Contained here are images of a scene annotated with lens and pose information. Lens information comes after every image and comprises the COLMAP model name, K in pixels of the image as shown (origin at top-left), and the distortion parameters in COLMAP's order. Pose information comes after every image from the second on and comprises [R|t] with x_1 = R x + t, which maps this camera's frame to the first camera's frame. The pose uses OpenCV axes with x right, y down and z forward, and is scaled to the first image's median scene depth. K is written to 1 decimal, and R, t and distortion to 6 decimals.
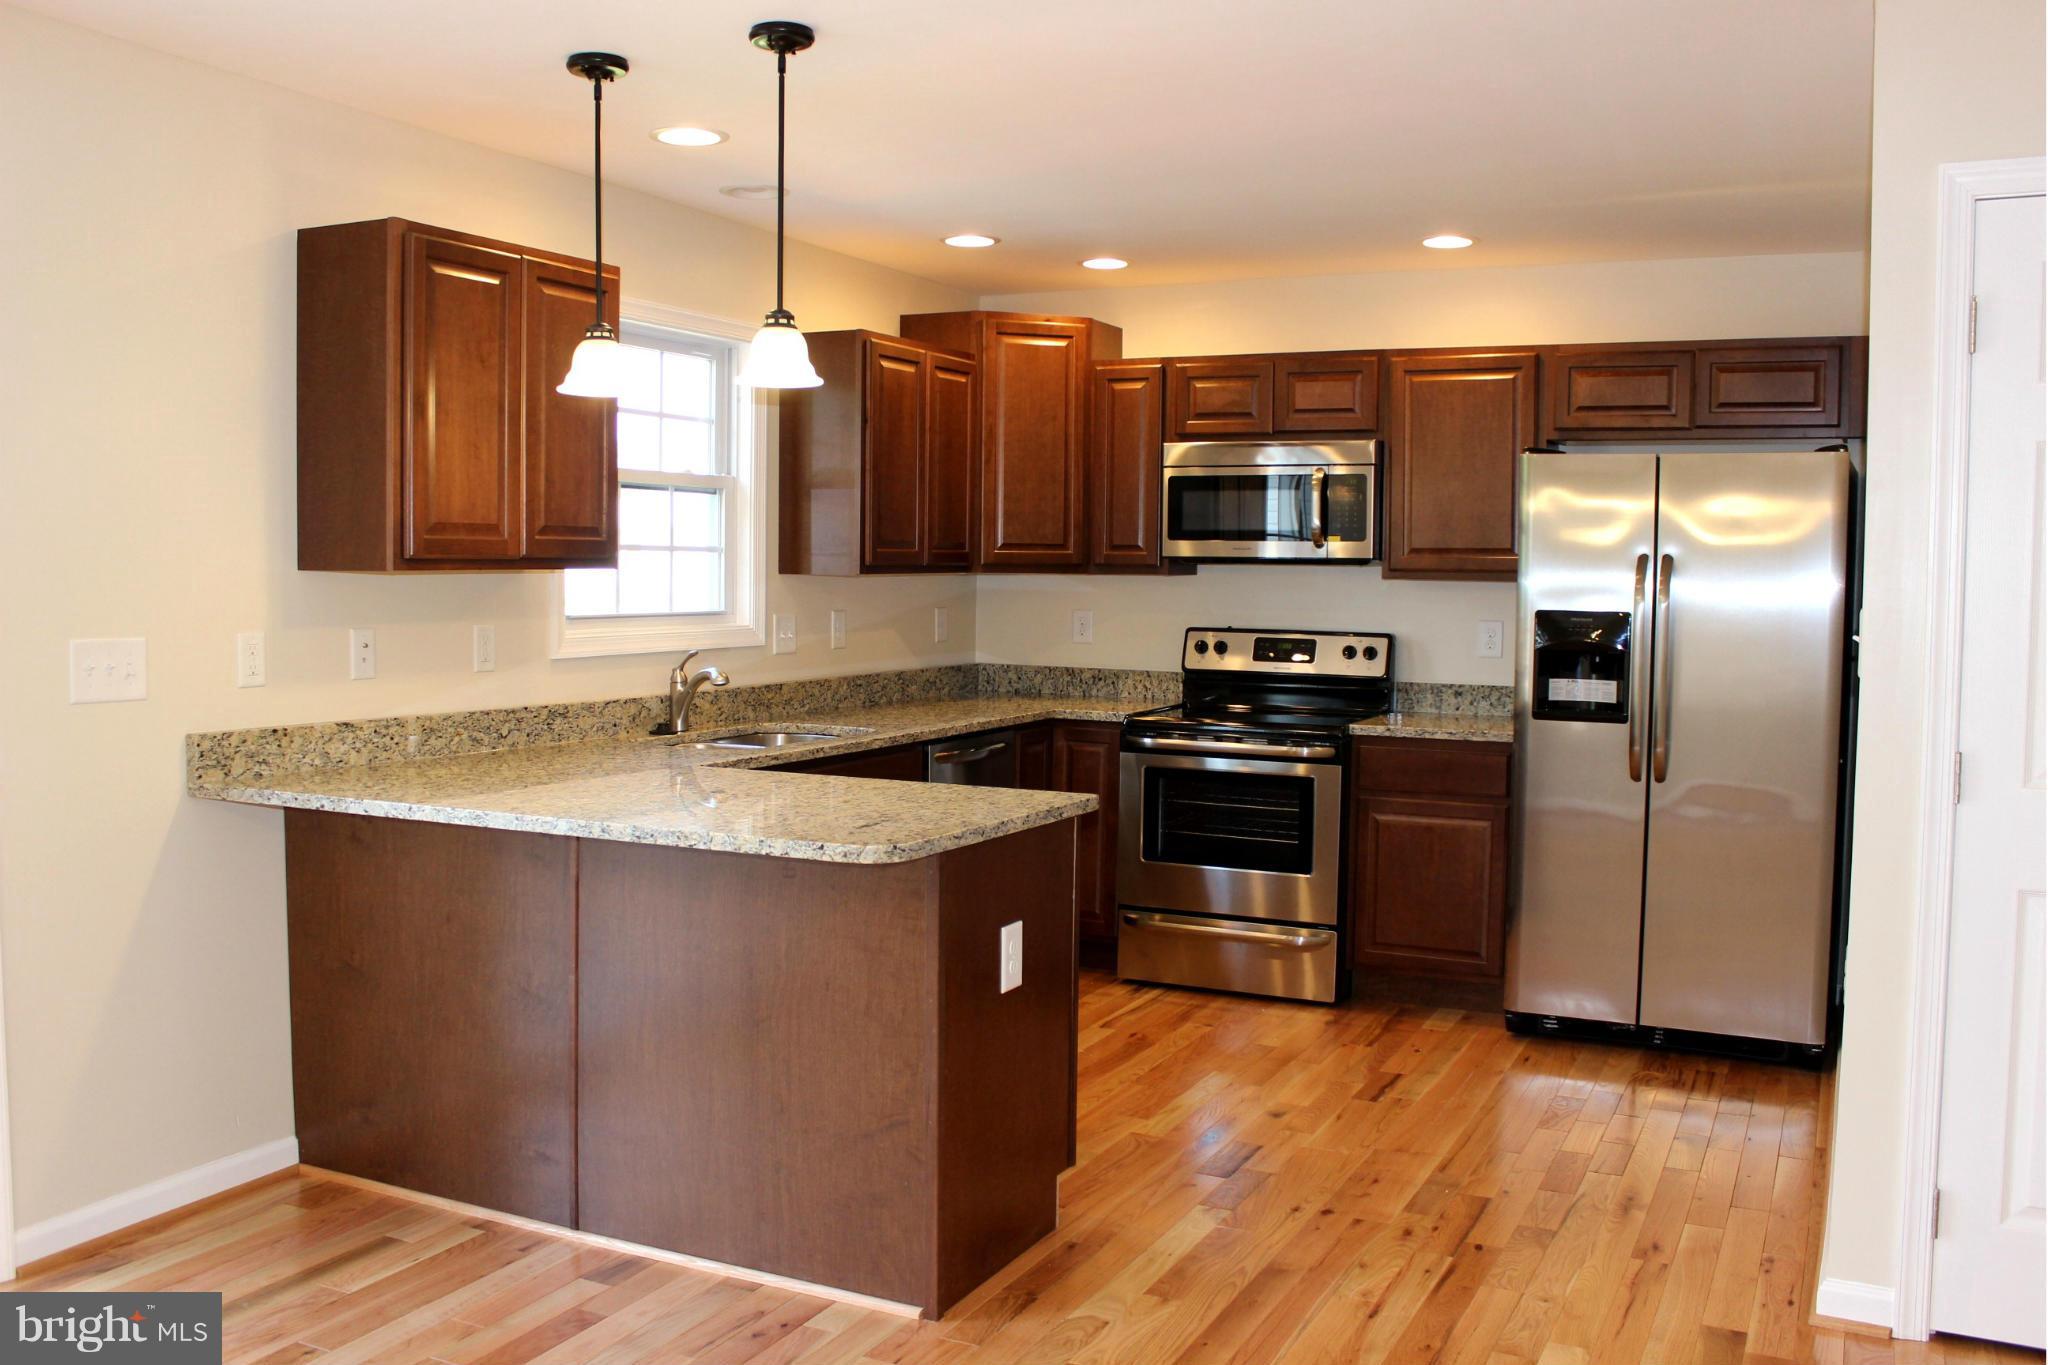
lens RADIAL K [[1844.9, 0, 1024.0], [0, 1844.9, 682.5], [0, 0, 1]] dist [-0.085003, -0.001071]
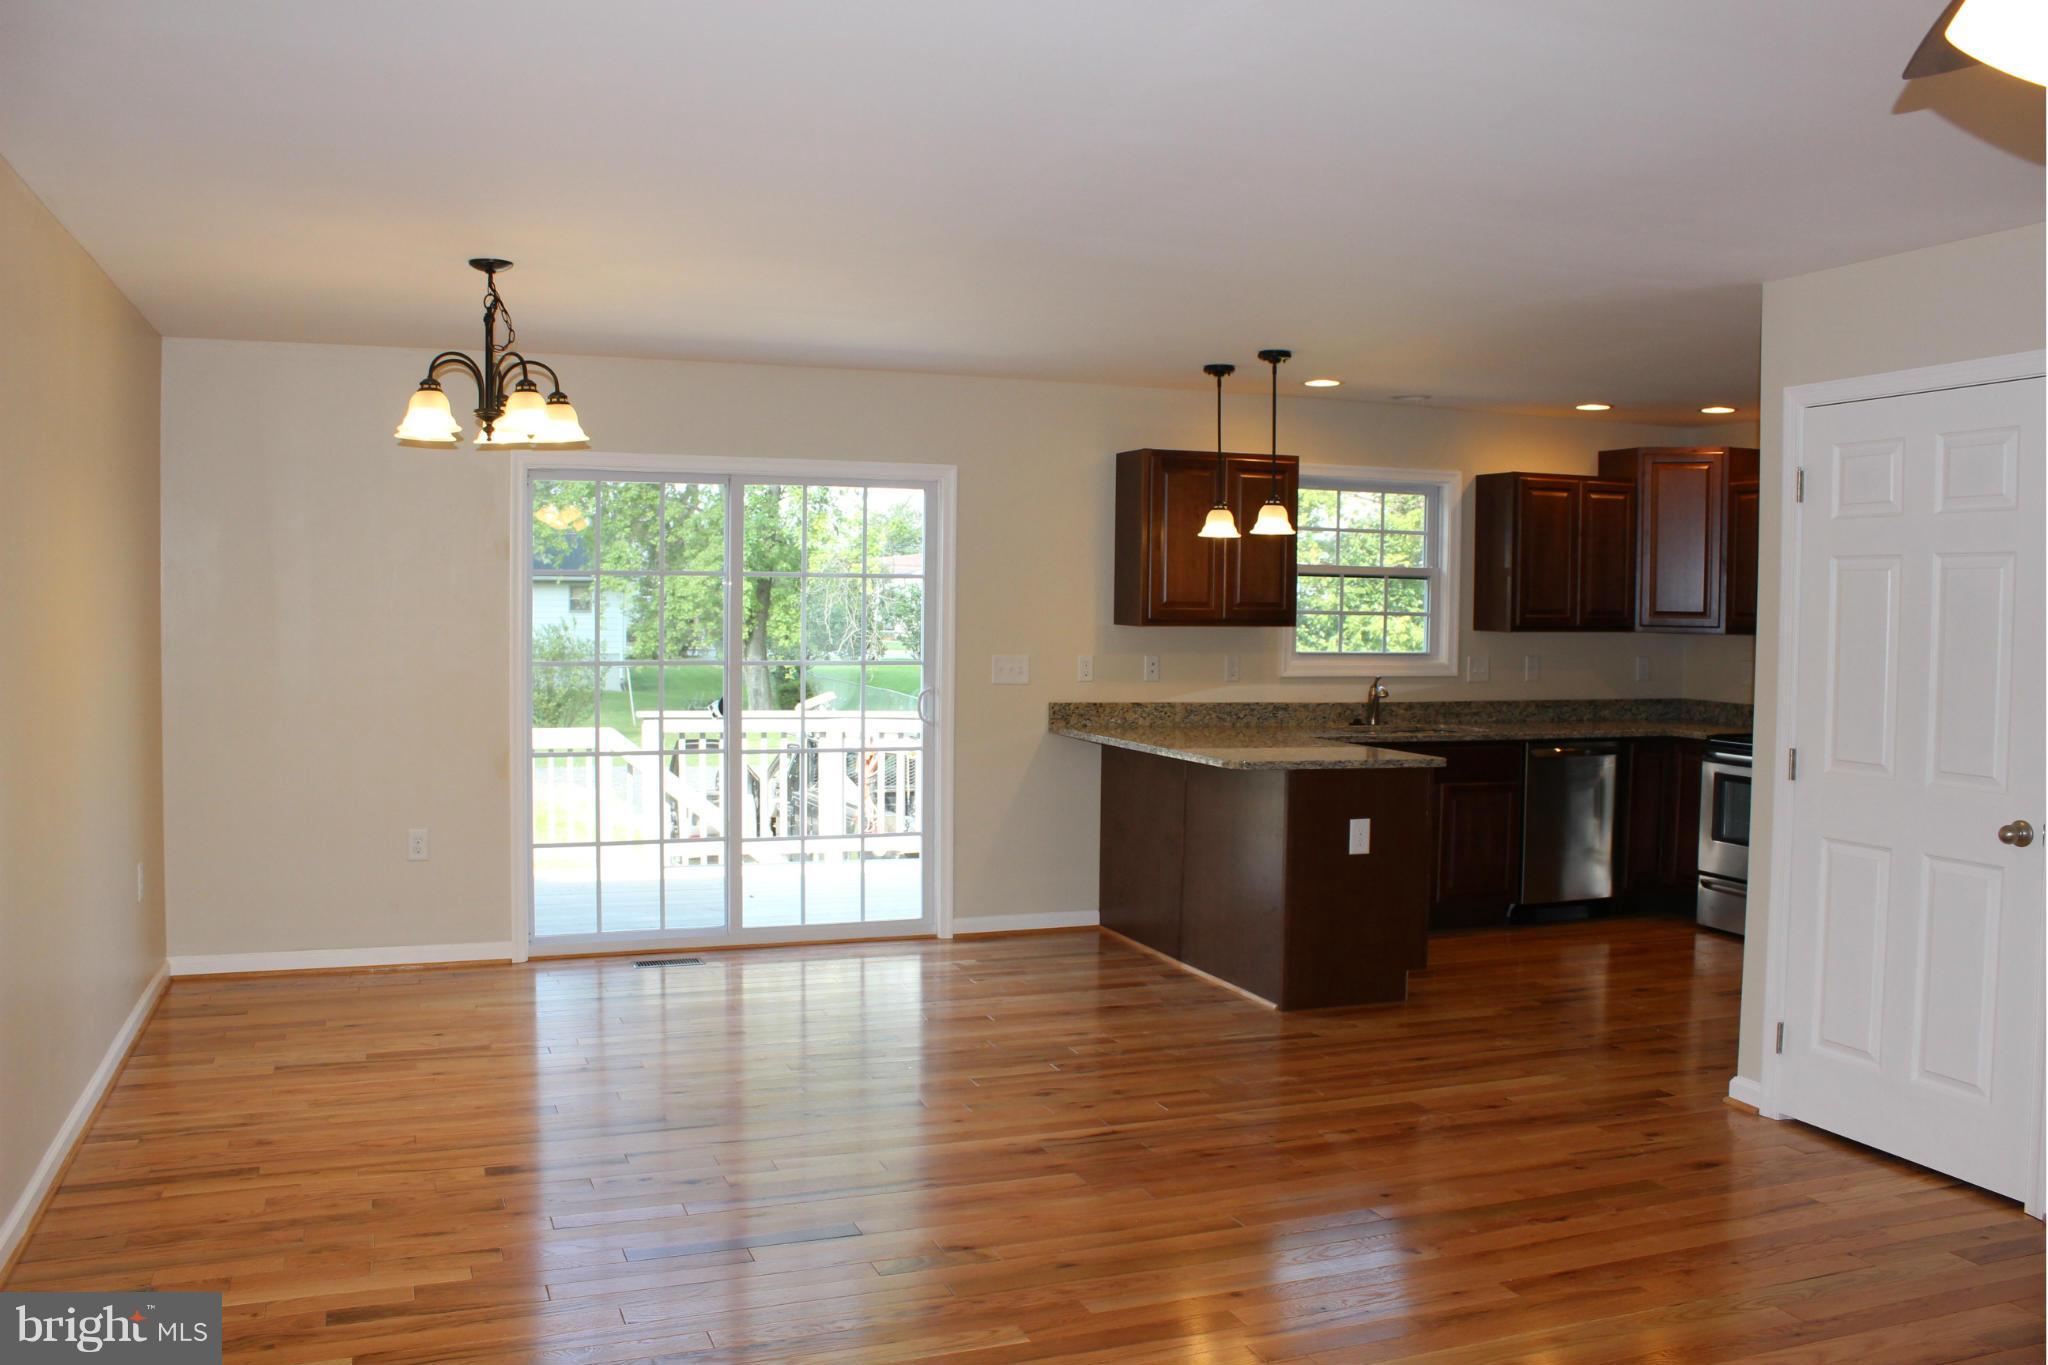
lens RADIAL K [[1844.9, 0, 1024.0], [0, 1844.9, 682.5], [0, 0, 1]] dist [-0.085003, -0.001071]
pose [[0.726236, 0.030973, -0.686747, 0.849219], [-0.050969, 0.998661, -0.008859, 0.022662], [0.685553, 0.041436, 0.726842, -0.491281]]
